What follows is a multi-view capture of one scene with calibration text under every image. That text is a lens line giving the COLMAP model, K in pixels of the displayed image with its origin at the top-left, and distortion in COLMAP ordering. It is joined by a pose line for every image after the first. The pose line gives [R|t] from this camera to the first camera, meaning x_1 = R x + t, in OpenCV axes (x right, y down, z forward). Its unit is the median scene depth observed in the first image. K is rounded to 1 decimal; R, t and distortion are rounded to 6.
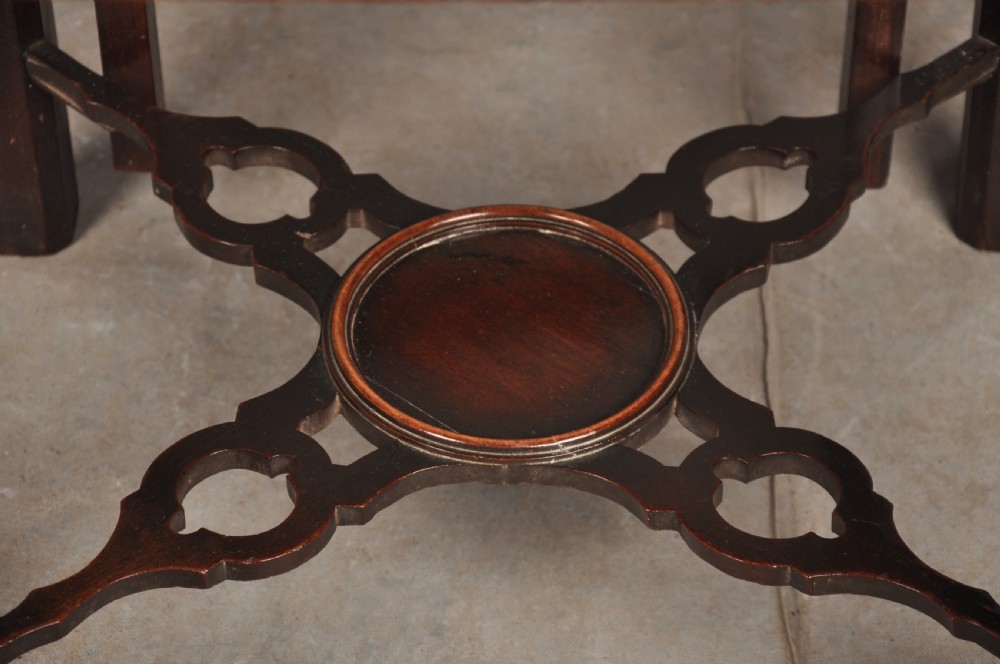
lens RADIAL K [[2883.7, 0, 494.6], [0, 2883.7, 297.3], [0, 0, 1]] dist [0.537108, 1.101141]
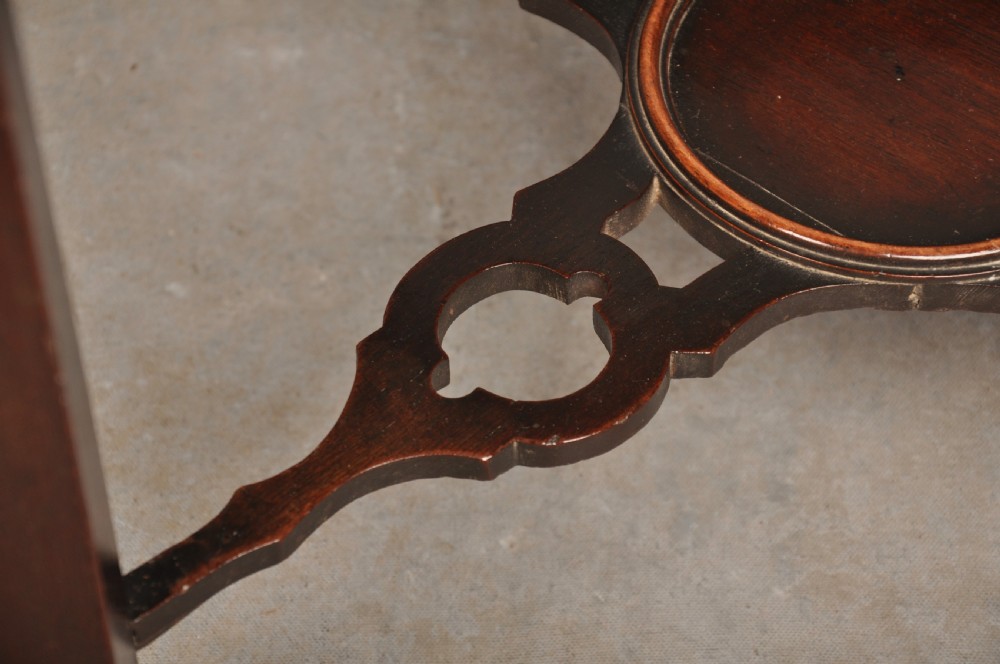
lens RADIAL K [[2883.7, 0, 494.6], [0, 2883.7, 297.3], [0, 0, 1]] dist [0.537108, 1.101141]
pose [[0.999252, -0.007475, -0.037949, -0.064871], [0.011901, 0.992969, 0.117777, -0.018383], [0.036802, -0.118140, 0.992315, 0.310403]]
